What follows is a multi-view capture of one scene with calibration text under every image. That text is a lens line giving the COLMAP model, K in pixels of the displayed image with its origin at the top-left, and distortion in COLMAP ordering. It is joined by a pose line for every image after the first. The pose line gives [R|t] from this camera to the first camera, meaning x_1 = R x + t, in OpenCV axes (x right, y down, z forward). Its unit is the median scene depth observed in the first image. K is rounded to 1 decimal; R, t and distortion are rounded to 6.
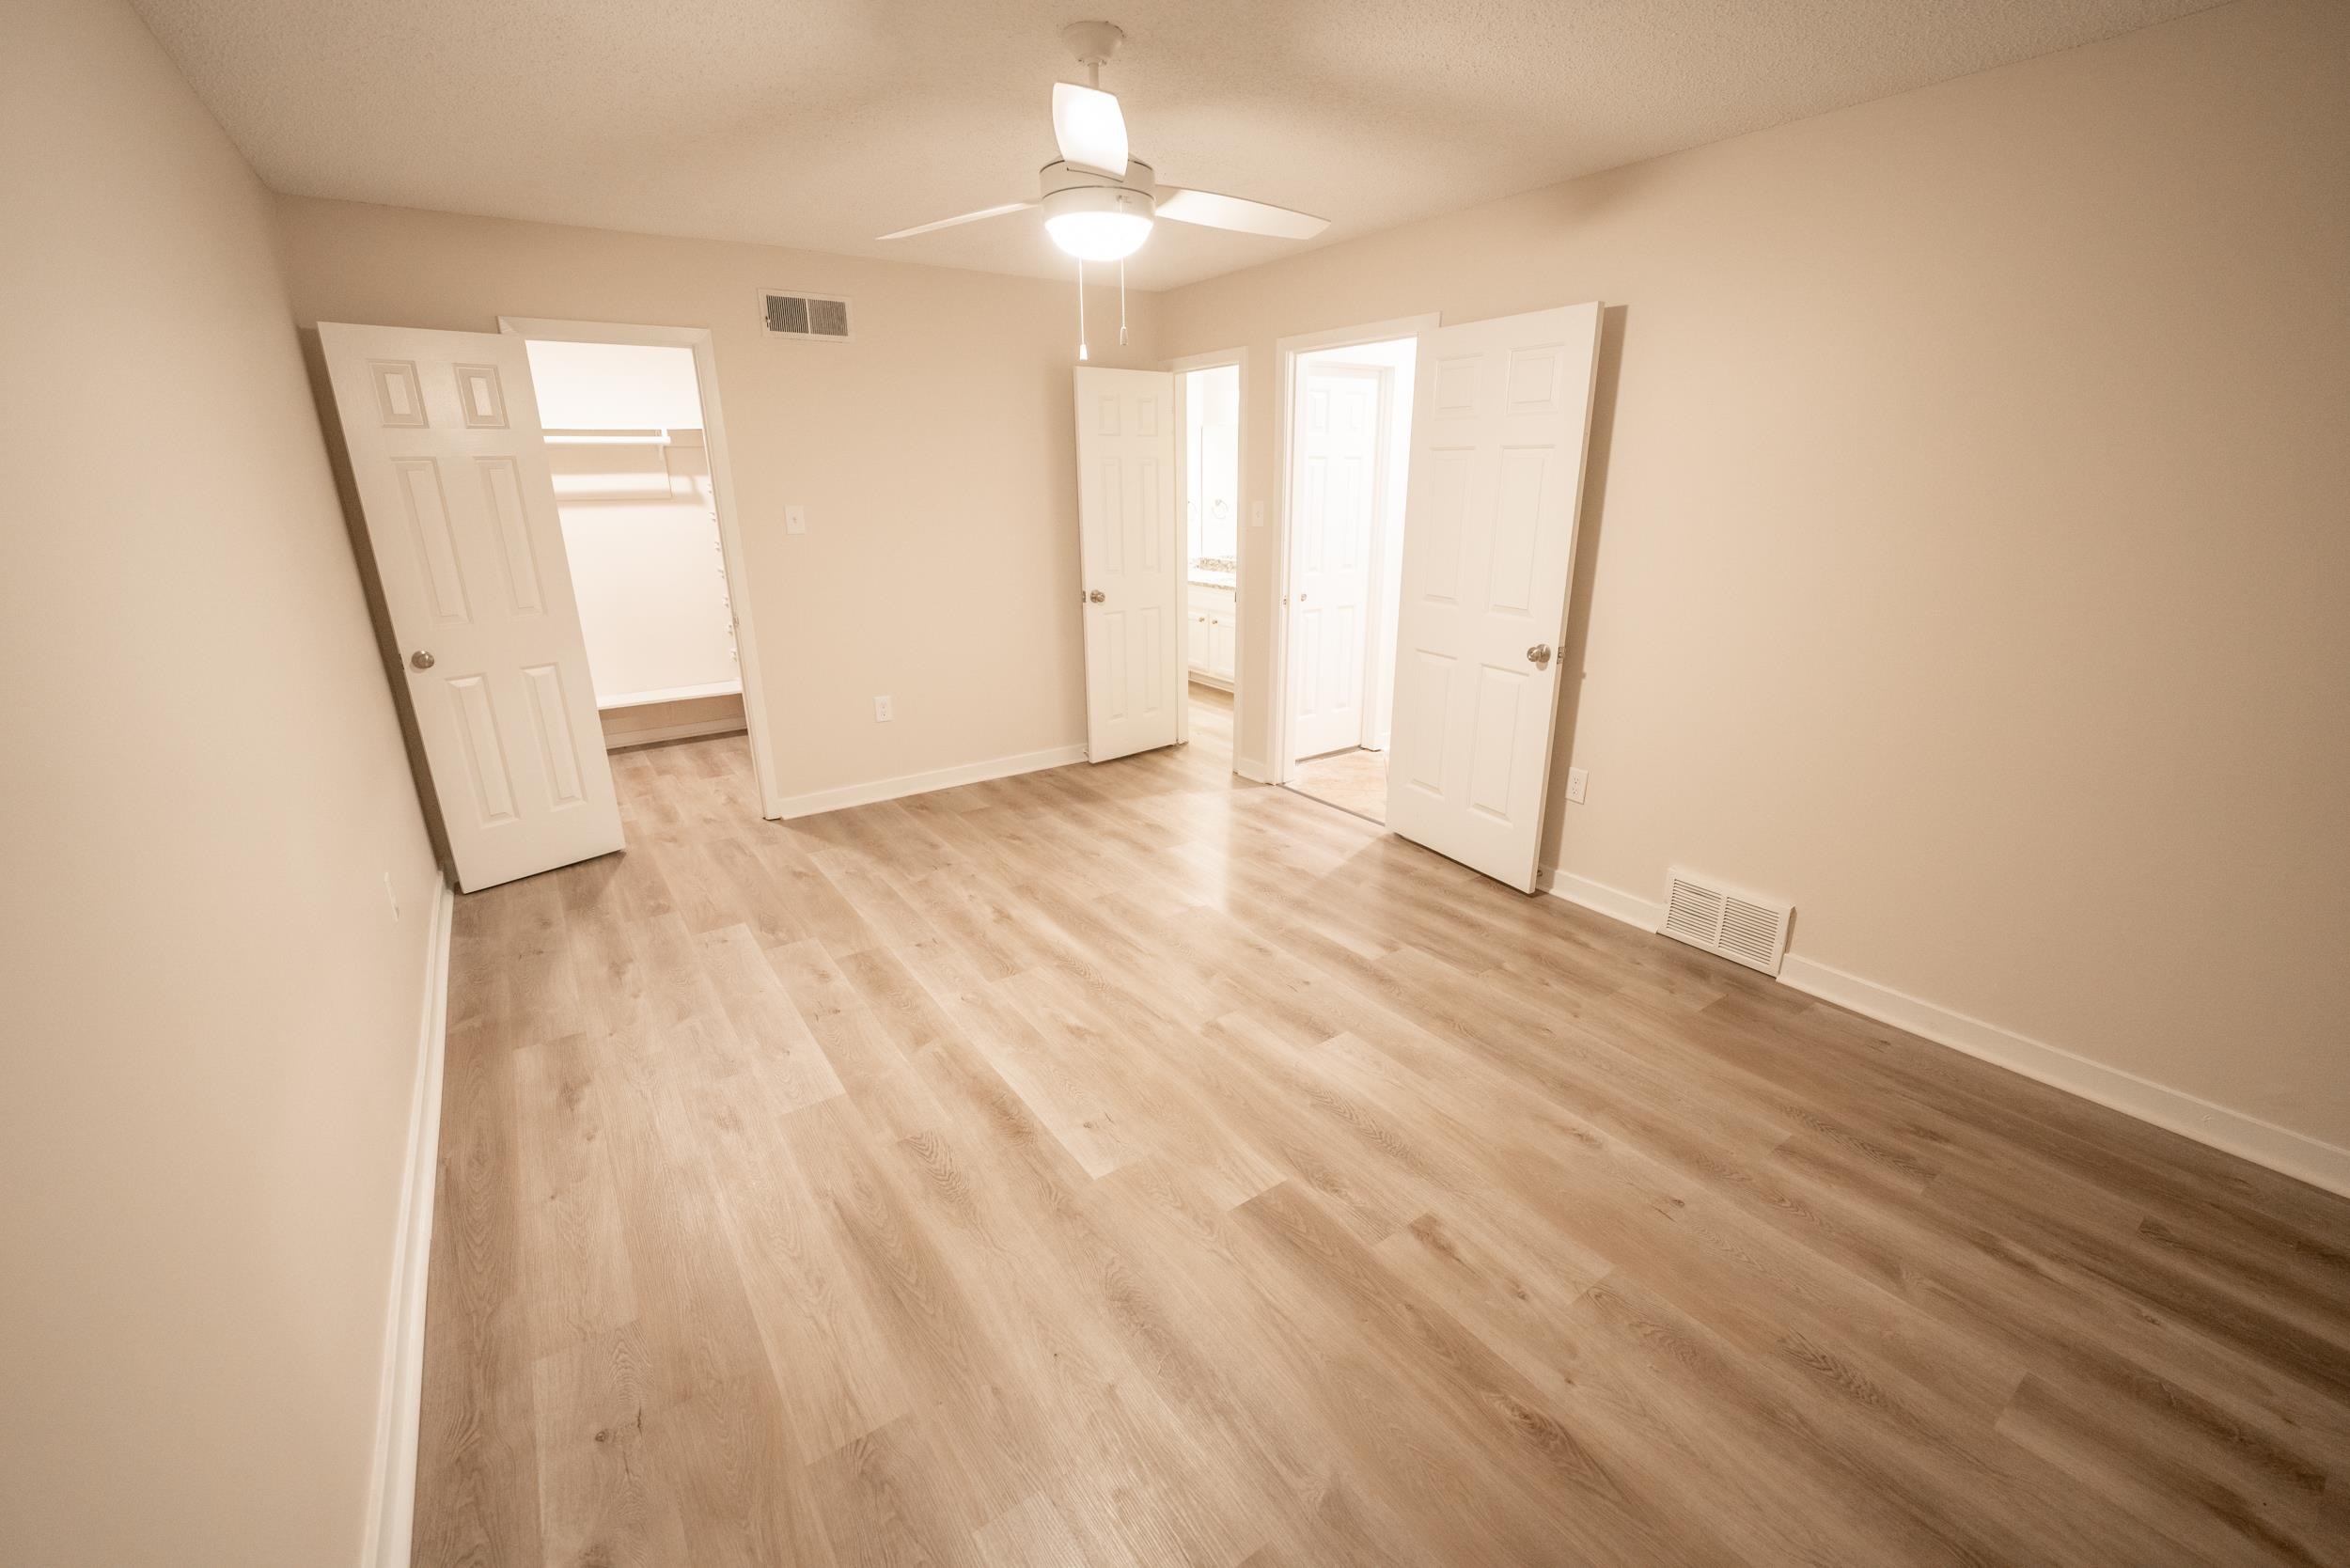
lens RADIAL K [[945.1, 0, 1177.3], [0, 945.1, 786.0], [0, 0, 1]] dist [-0.039366, 0.006934]
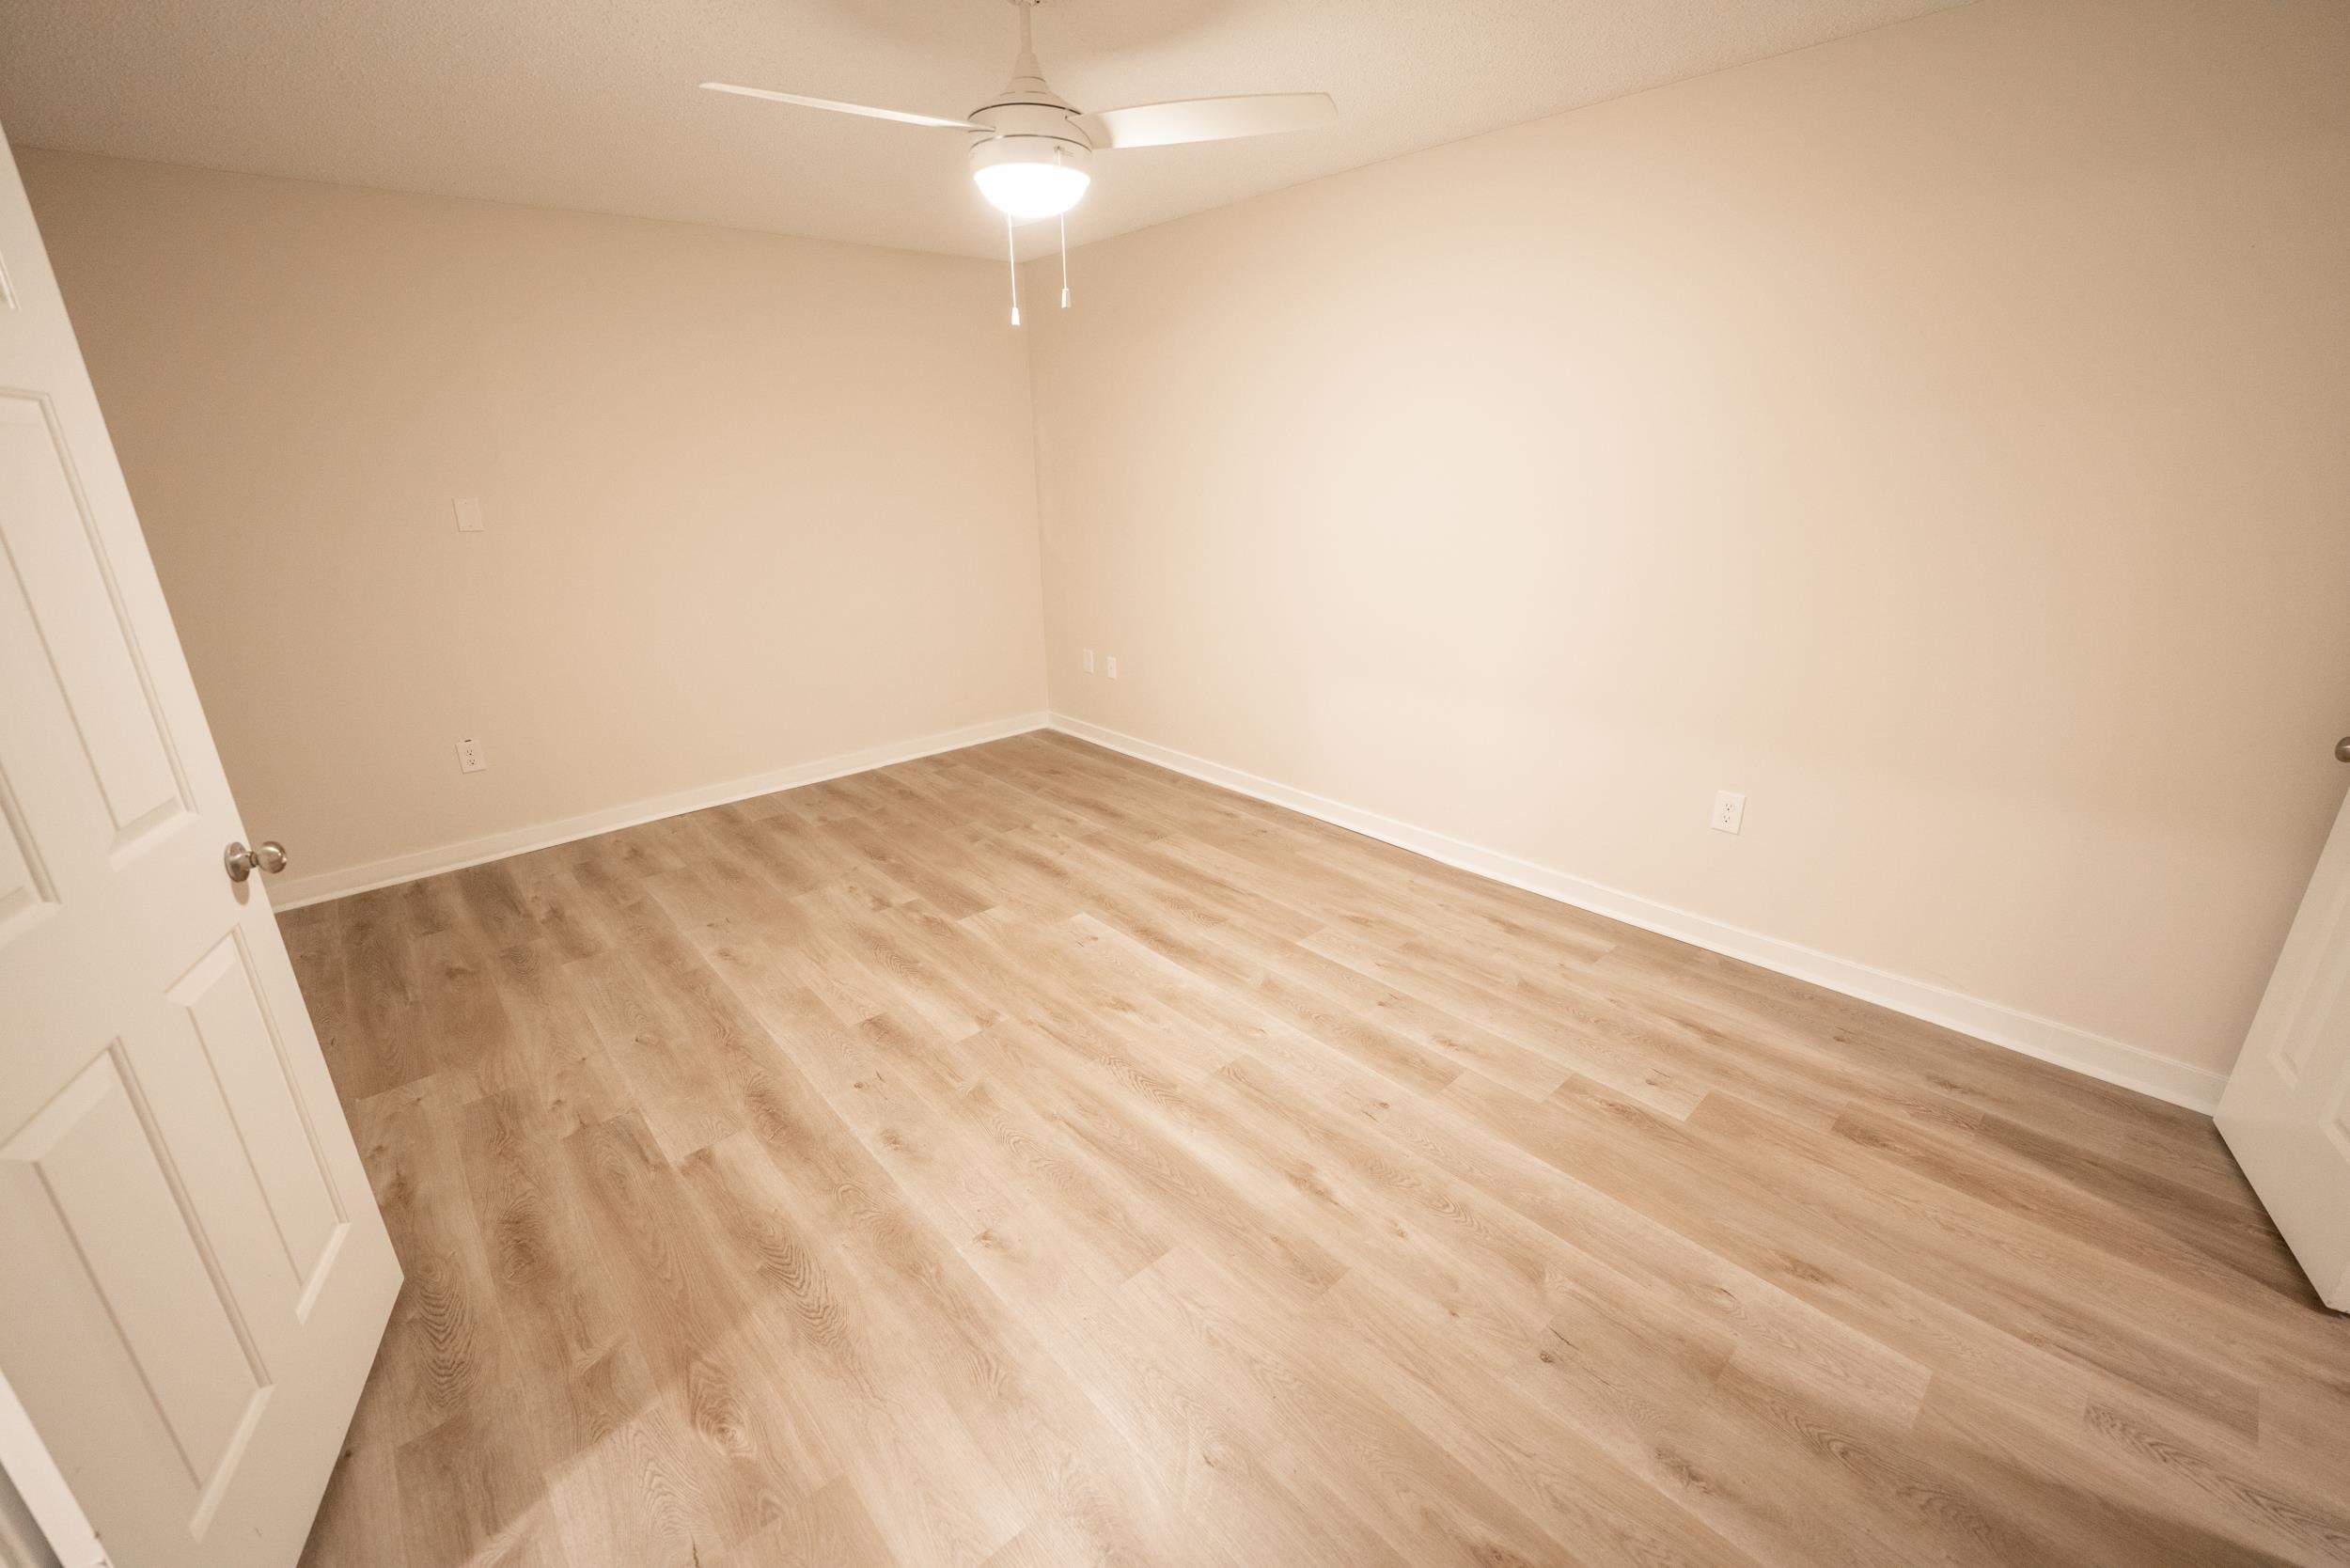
lens RADIAL K [[945.1, 0, 1177.3], [0, 945.1, 786.0], [0, 0, 1]] dist [-0.039366, 0.006934]
pose [[-0.992716, 0.060012, -0.104470, -0.068375], [-0.014707, 0.800271, 0.599458, -0.503505], [0.119579, 0.596628, -0.793559, 1.581185]]
